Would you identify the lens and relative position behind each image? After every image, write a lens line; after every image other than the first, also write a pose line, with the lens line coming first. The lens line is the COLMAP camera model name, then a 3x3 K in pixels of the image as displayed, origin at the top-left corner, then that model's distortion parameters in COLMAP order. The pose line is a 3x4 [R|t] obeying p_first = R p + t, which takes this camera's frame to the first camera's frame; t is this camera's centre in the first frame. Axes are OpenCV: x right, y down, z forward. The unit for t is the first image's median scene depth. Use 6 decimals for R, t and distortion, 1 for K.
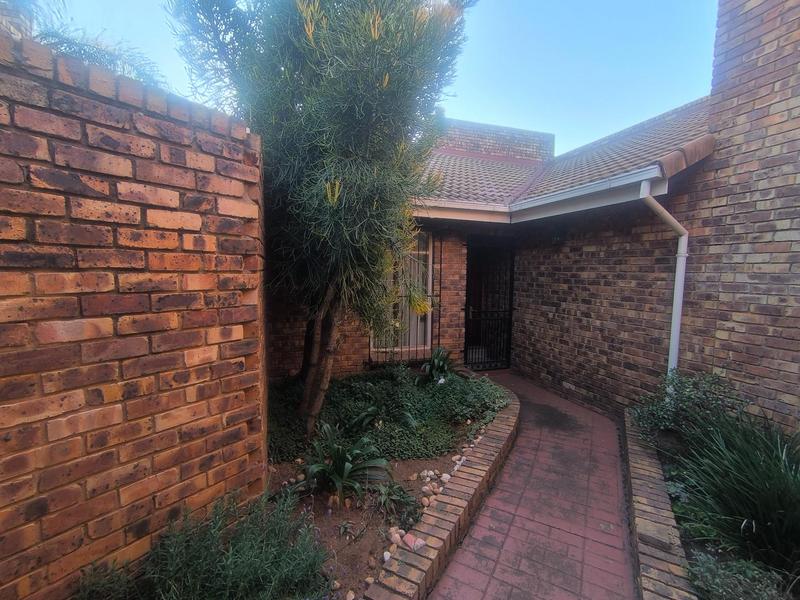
lens RADIAL K [[363.2, 0, 400.0], [0, 363.2, 300.0], [0, 0, 1]] dist [-0.039658, 0.020247]
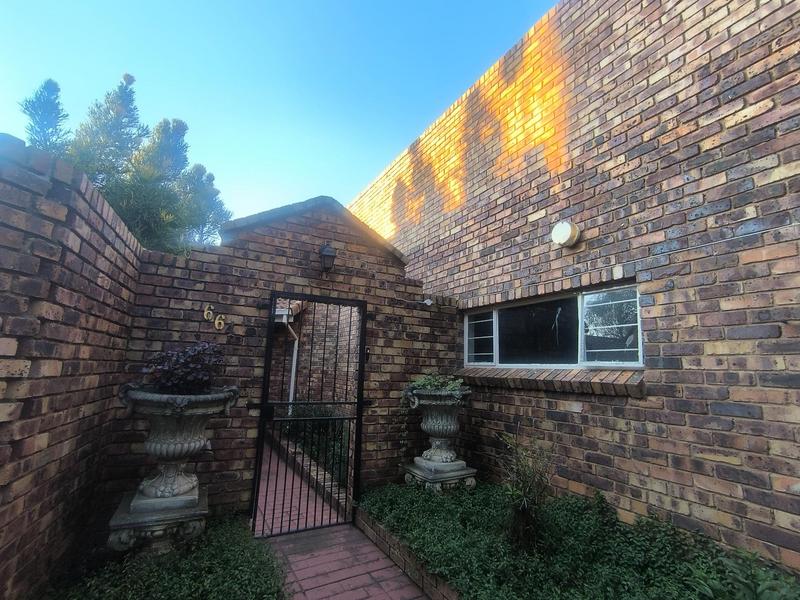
lens RADIAL K [[363.2, 0, 400.0], [0, 363.2, 300.0], [0, 0, 1]] dist [-0.039658, 0.020247]
pose [[0.434748, 0.155882, 0.886959, -1.018316], [0.058277, 0.977971, -0.200442, 0.069535], [-0.898665, 0.138831, 0.416086, -0.591874]]
